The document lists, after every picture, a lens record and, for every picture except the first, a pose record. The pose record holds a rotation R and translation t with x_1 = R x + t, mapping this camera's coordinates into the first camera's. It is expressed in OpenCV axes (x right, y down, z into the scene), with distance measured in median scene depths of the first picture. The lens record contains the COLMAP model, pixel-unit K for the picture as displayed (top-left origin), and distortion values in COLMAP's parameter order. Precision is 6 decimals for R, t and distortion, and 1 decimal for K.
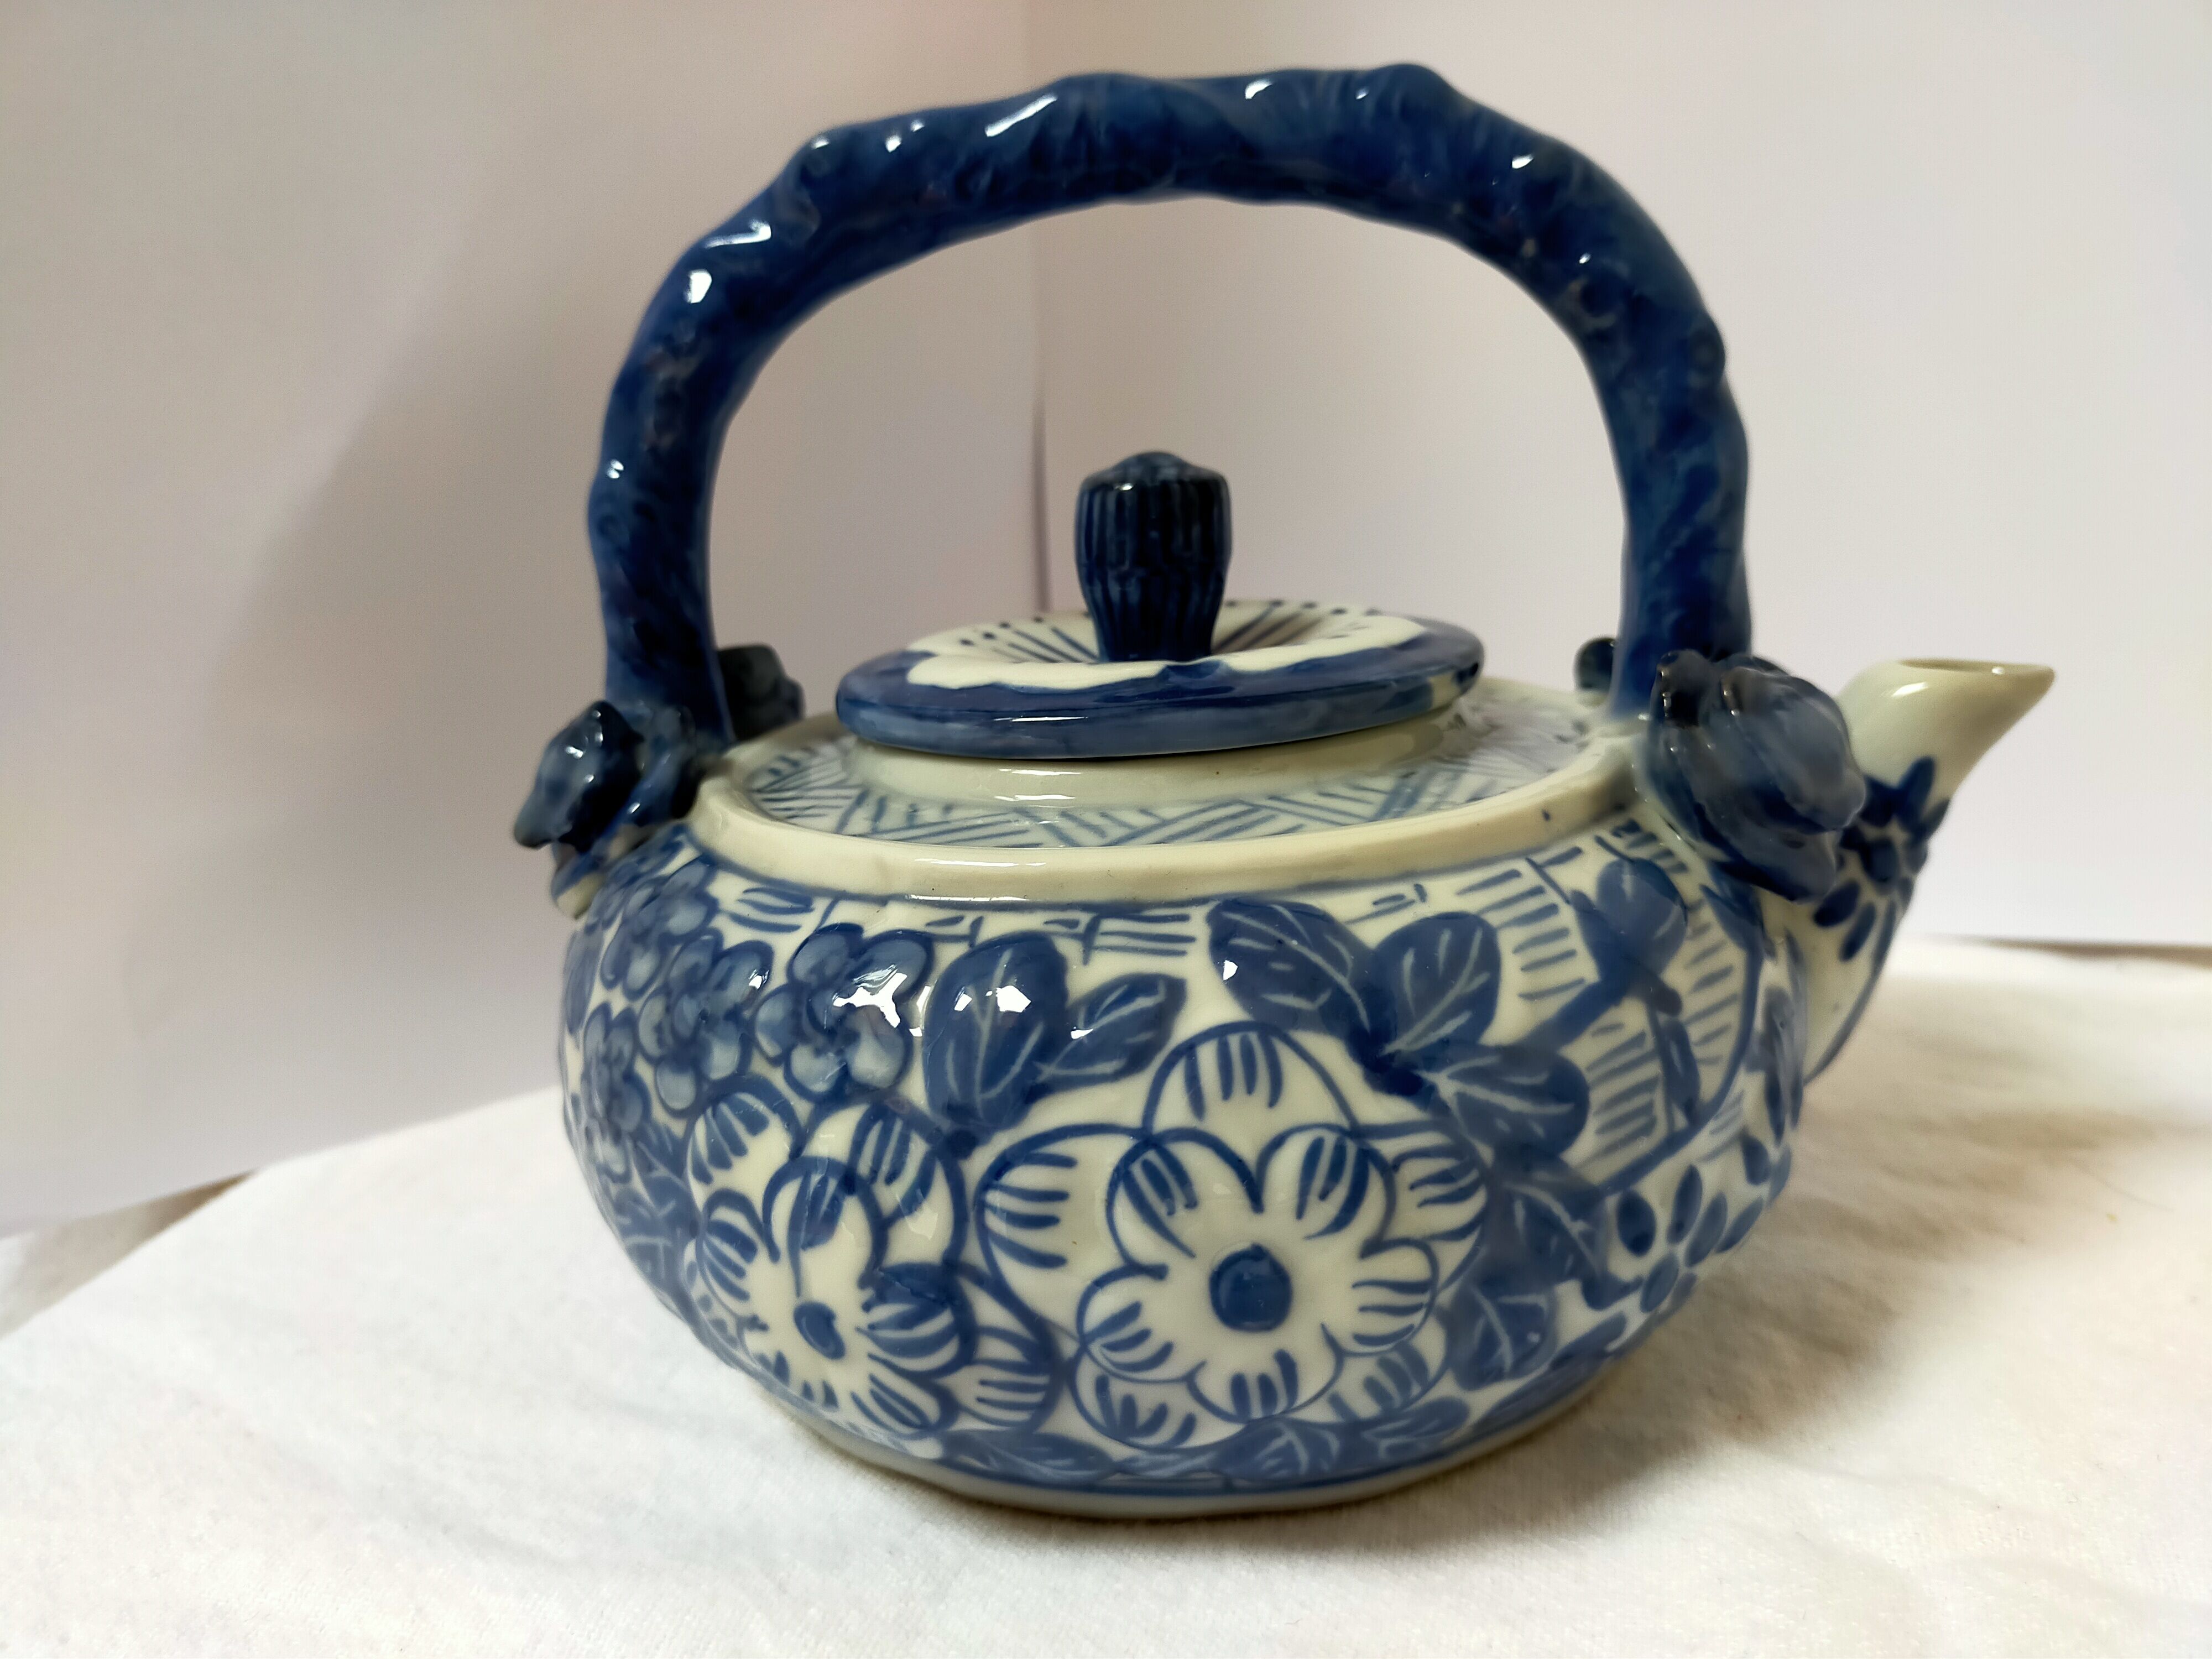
lens RADIAL K [[1751.5, 0, 1123.0], [0, 1751.5, 841.1], [0, 0, 1]] dist [0.048588, -0.087858]
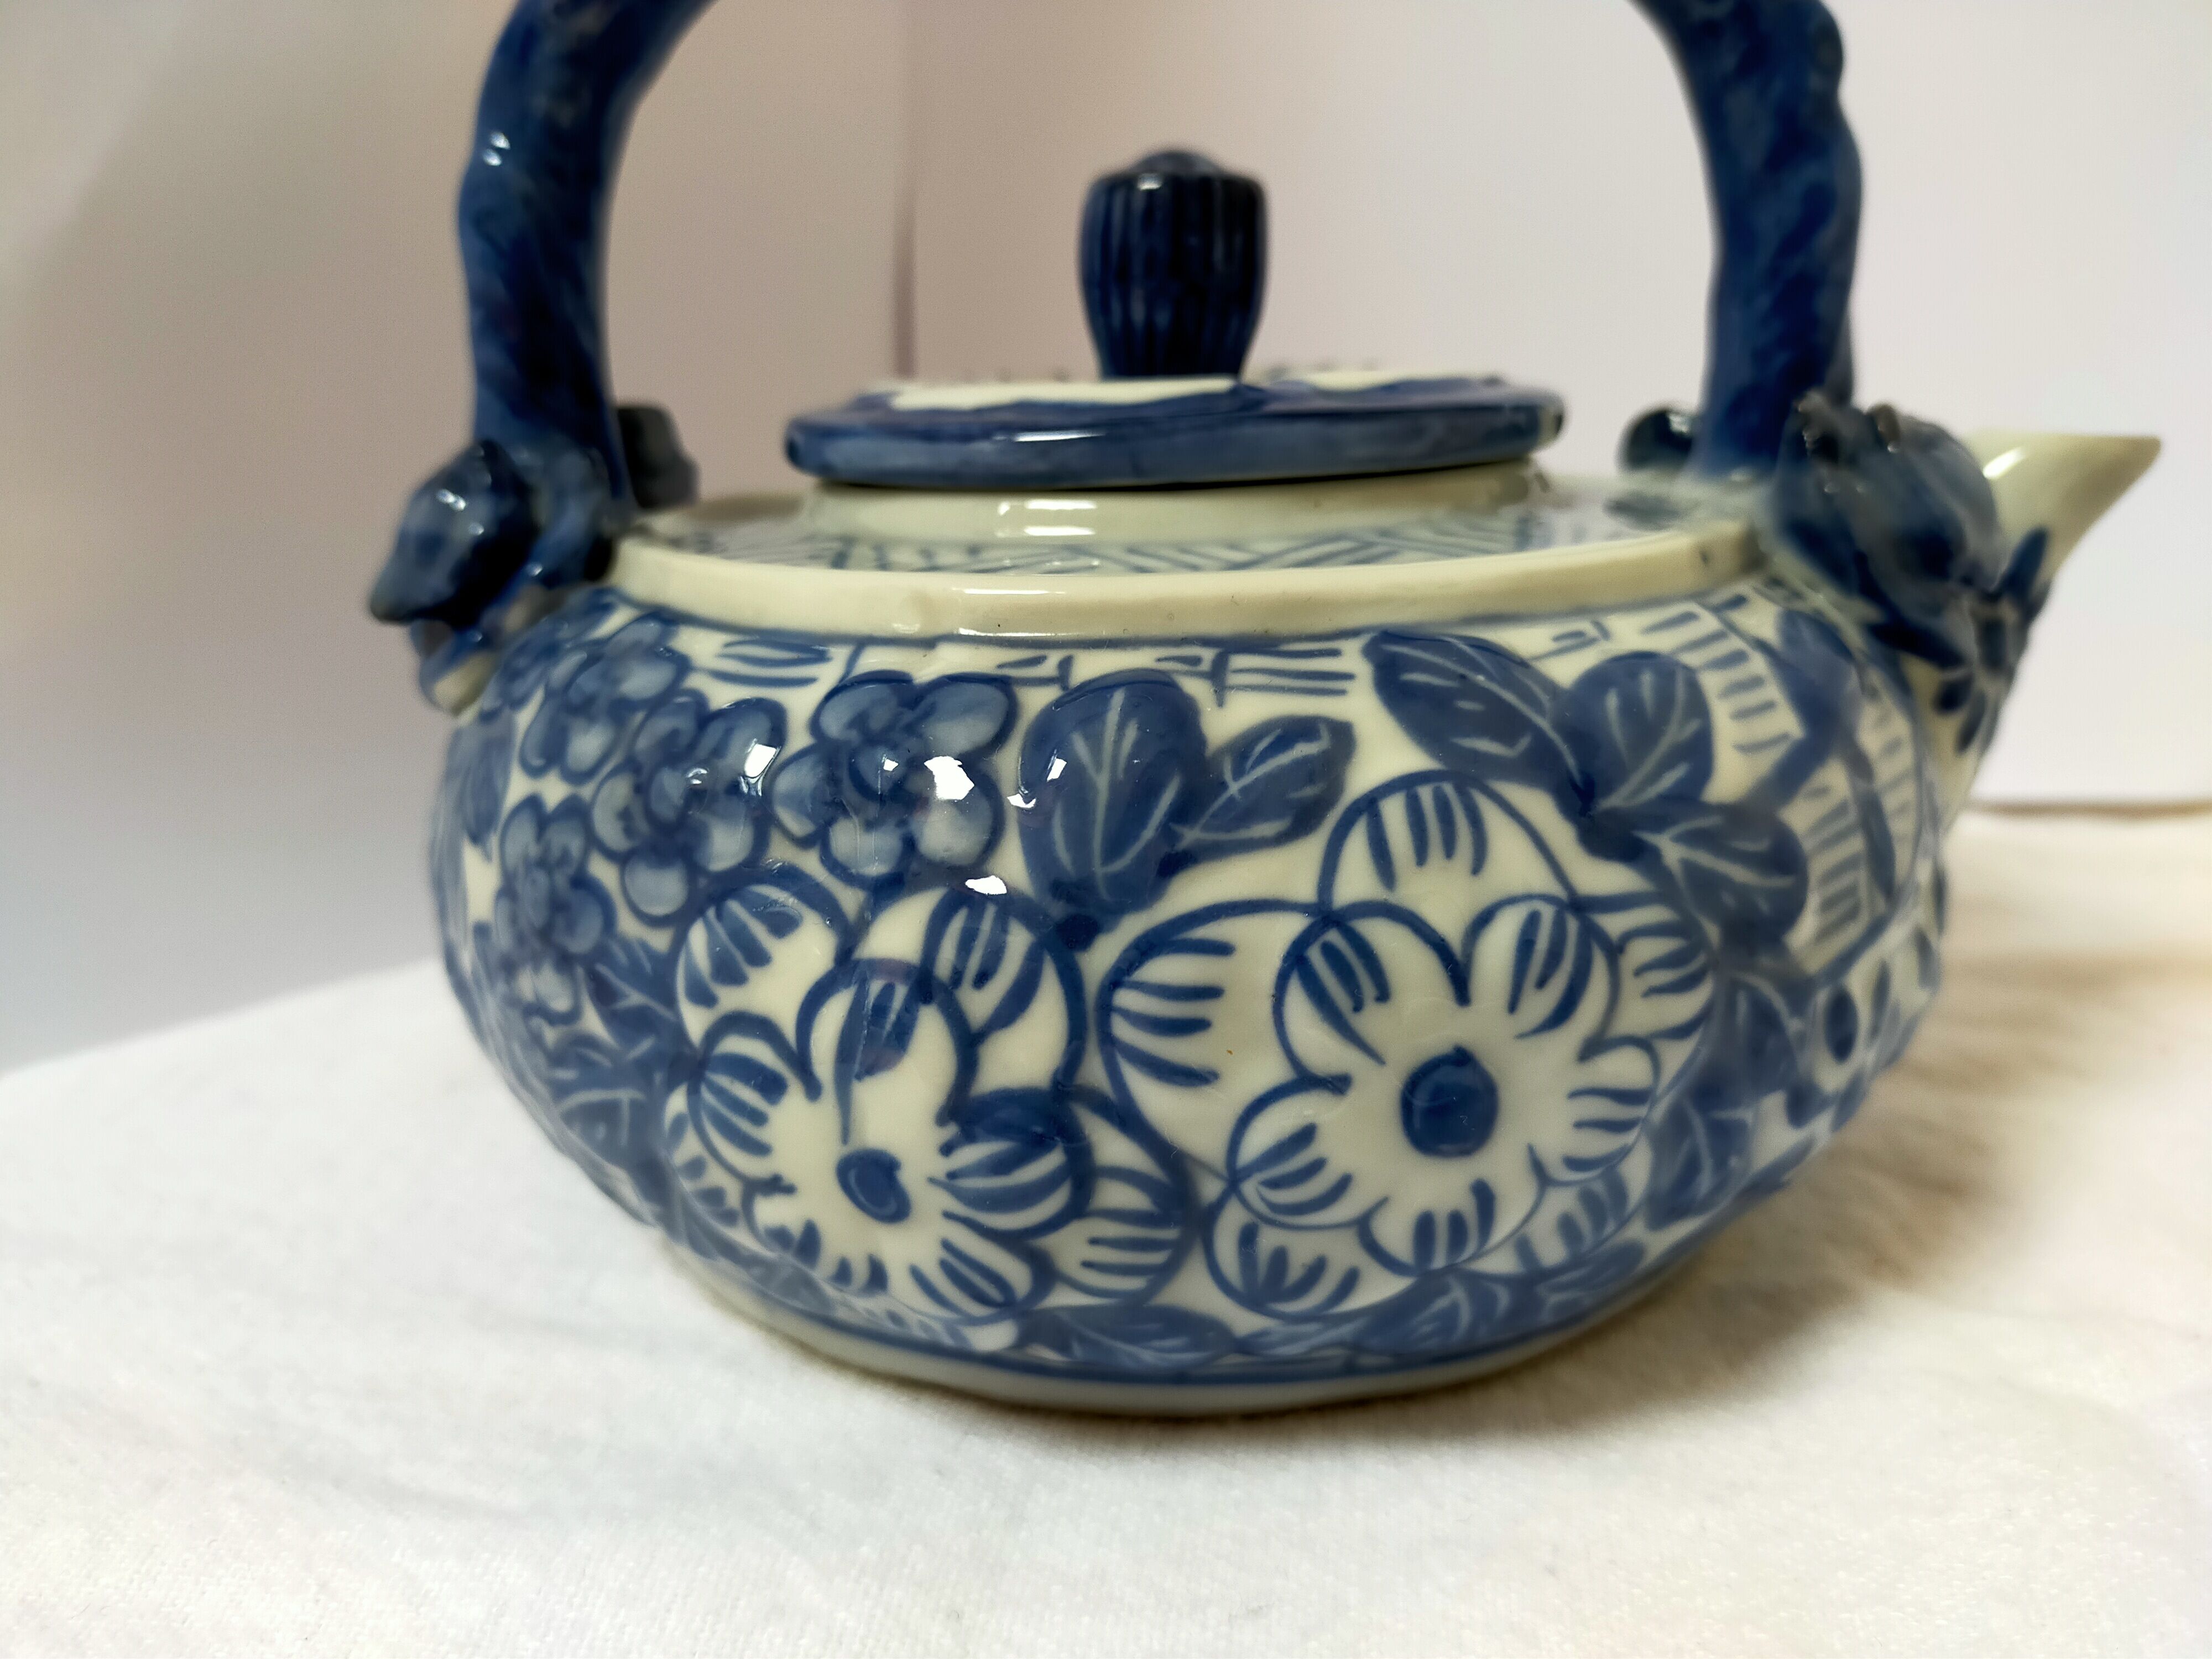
lens RADIAL K [[1751.5, 0, 1099.1], [0, 1751.5, 844.8], [0, 0, 1]] dist [0.048588, -0.087858]
pose [[0.987241, -0.008296, 0.159017, -0.190482], [0.005529, 0.999826, 0.017837, 0.112085], [-0.159138, -0.016730, 0.987115, 0.221048]]
